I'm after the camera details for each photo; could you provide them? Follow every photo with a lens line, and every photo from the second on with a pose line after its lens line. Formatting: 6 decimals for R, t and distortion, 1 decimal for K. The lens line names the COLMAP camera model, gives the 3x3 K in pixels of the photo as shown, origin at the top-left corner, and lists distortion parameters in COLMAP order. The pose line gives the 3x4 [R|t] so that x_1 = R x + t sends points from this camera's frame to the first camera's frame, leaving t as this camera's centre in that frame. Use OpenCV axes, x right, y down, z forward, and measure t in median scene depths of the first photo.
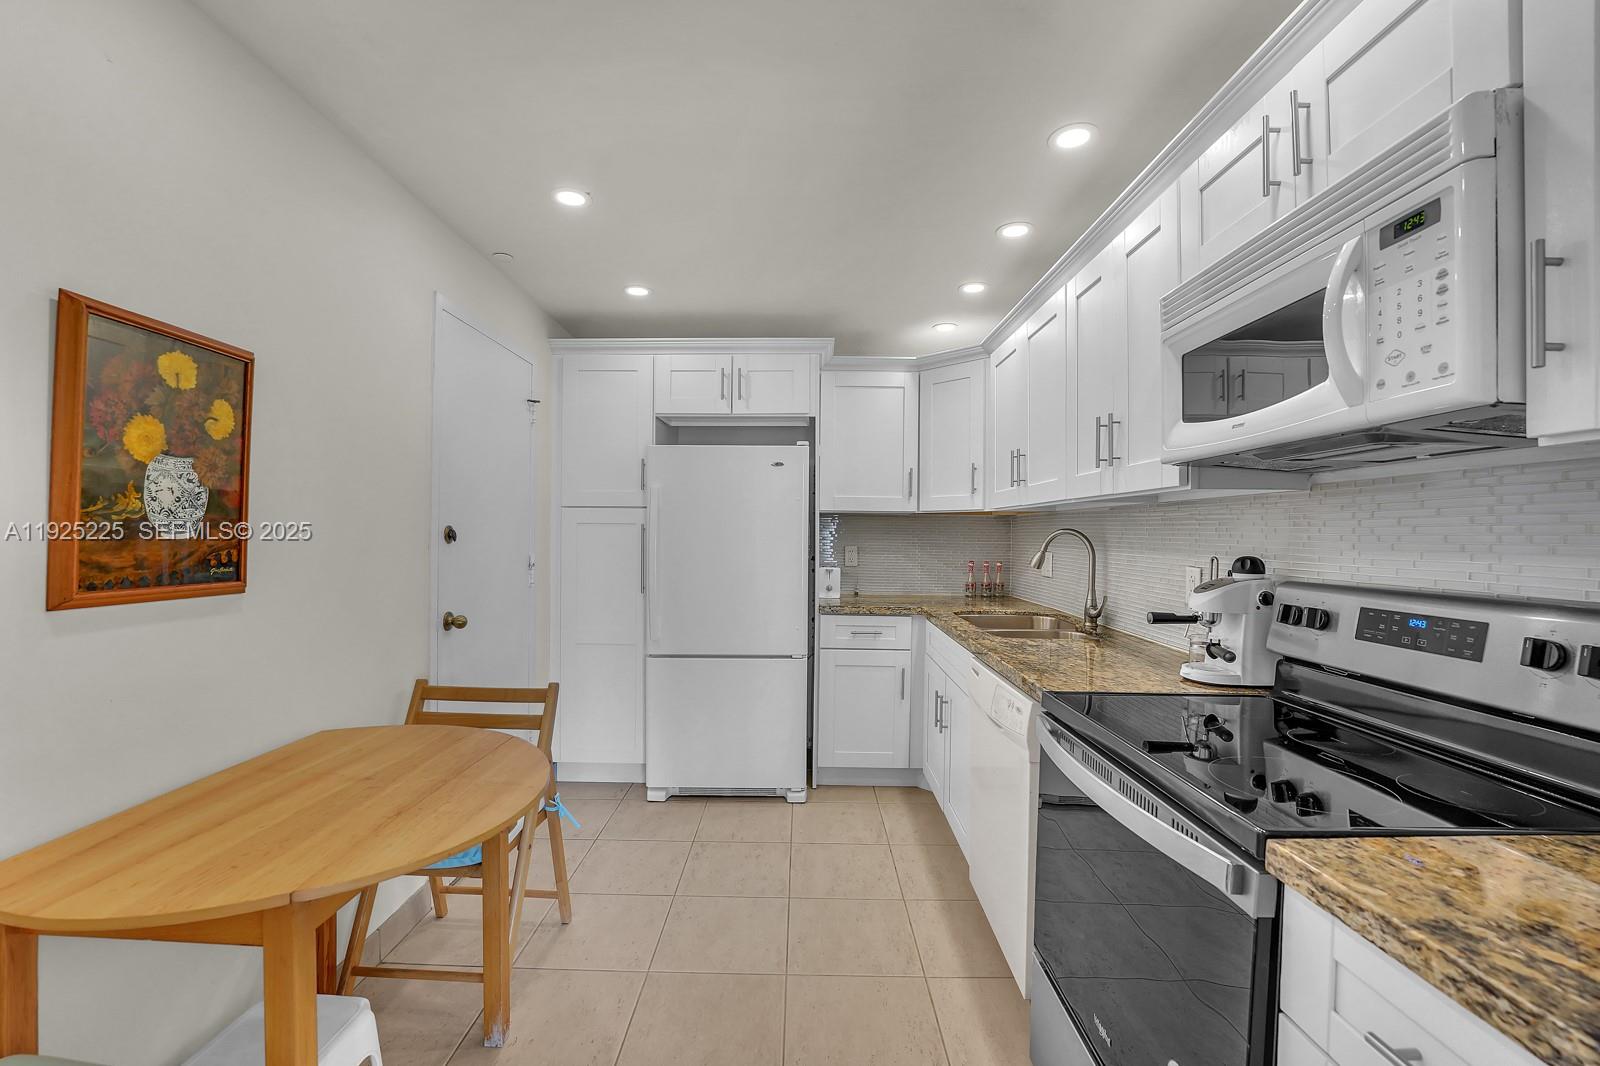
lens RADIAL K [[669.4, 0, 801.3], [0, 669.4, 531.1], [0, 0, 1]] dist [-0.022602, 0.000853]
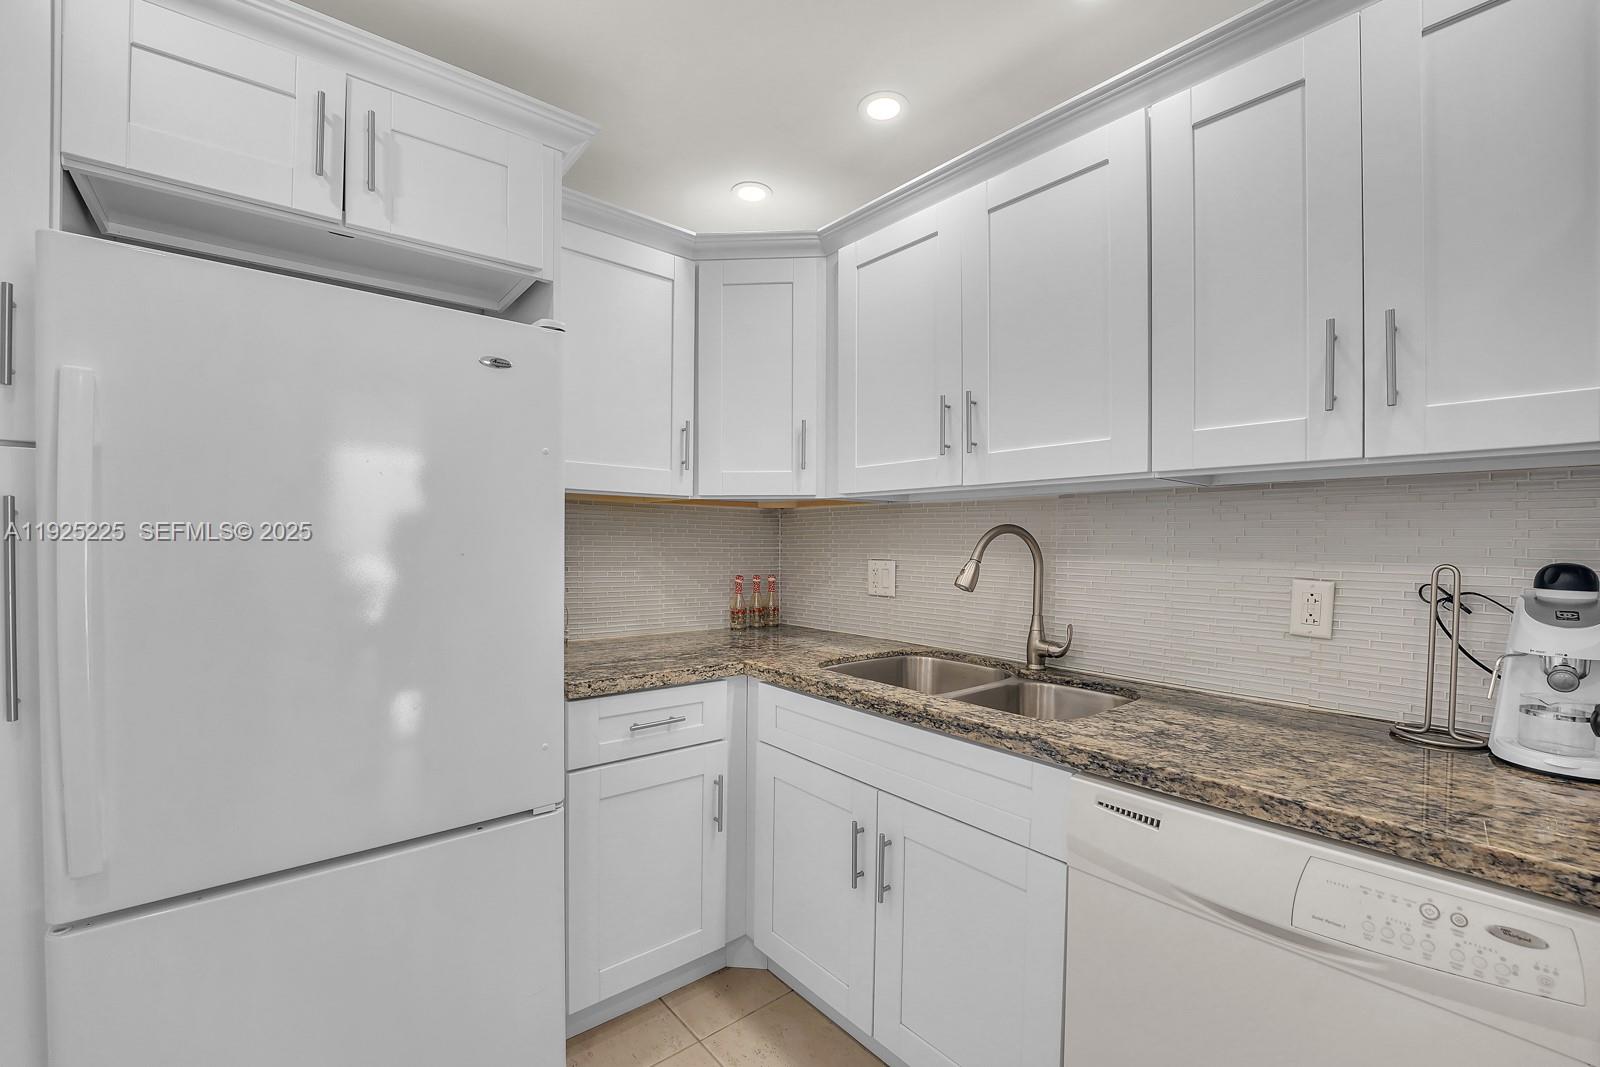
lens RADIAL K [[669.4, 0, 799.2], [0, 669.4, 547.8], [0, 0, 1]] dist [-0.022602, 0.000853]
pose [[0.757743, -0.009341, 0.652486, -0.156375], [-0.001043, 0.999879, 0.015526, 0.007945], [-0.652552, -0.012446, 0.757642, 0.537379]]
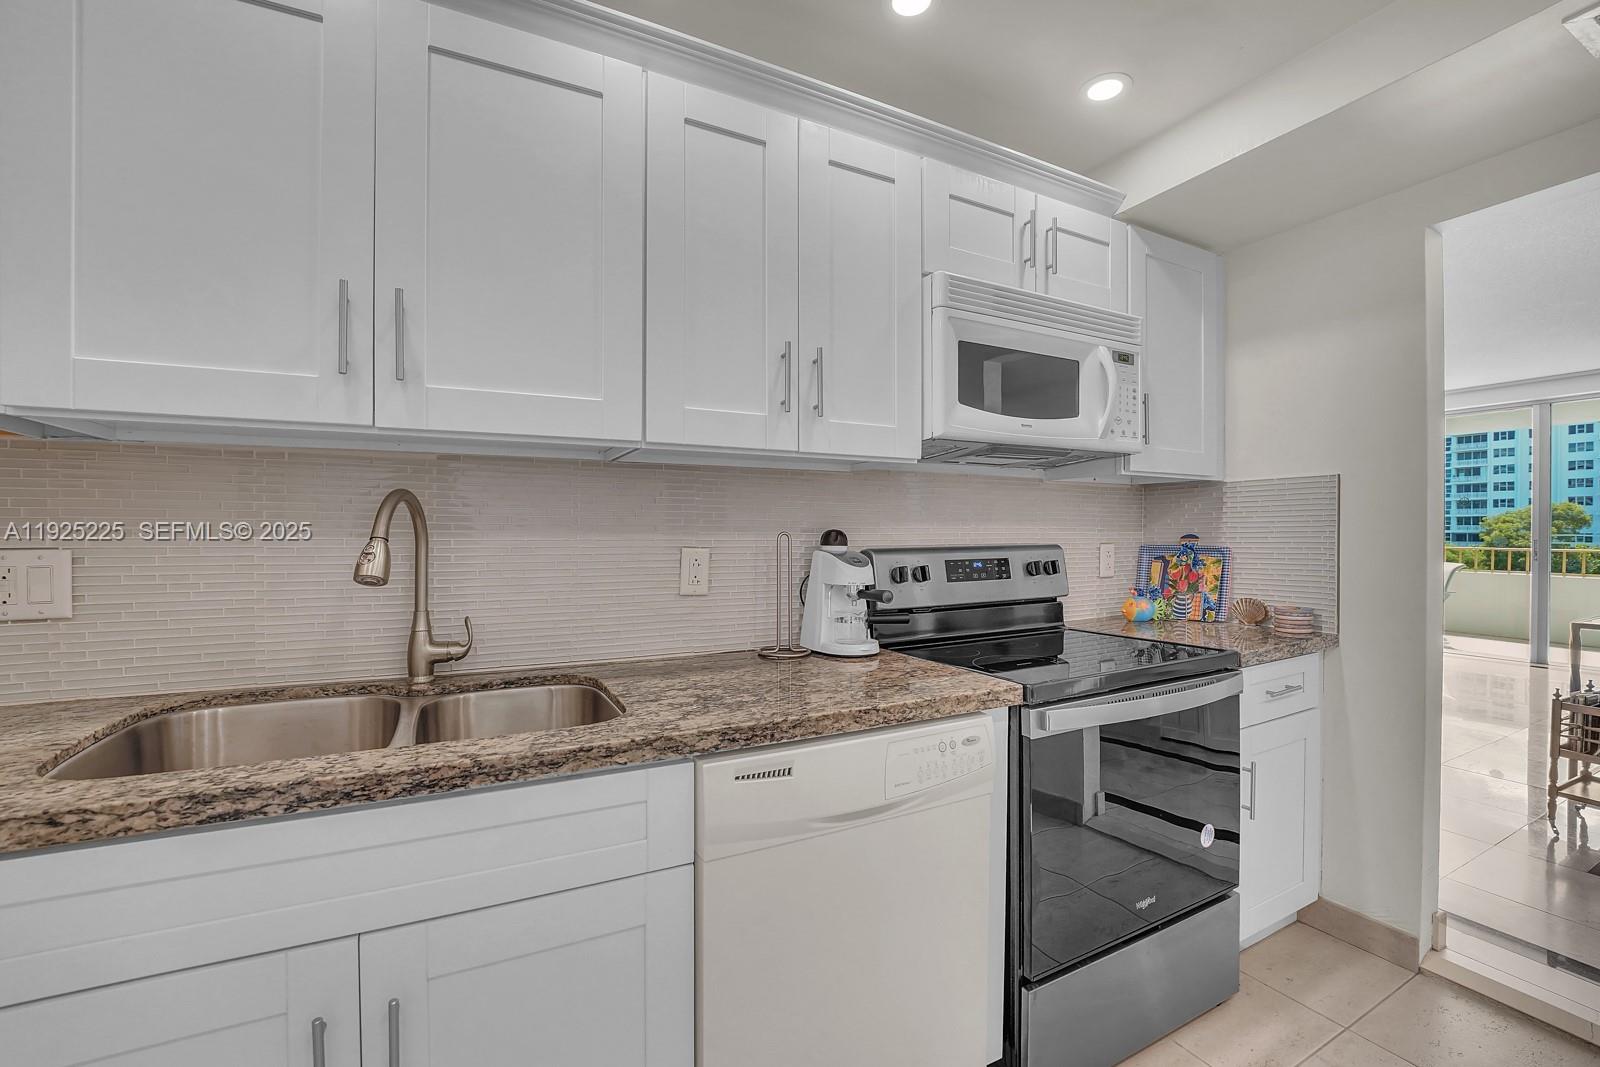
lens RADIAL K [[669.4, 0, 804.5], [0, 669.4, 535.6], [0, 0, 1]] dist [-0.022602, 0.000853]
pose [[-0.468021, -0.012665, 0.883627, -0.127201], [-0.005009, 0.999919, 0.011678, 0.018946], [-0.883703, 0.001039, -0.468047, 0.814339]]
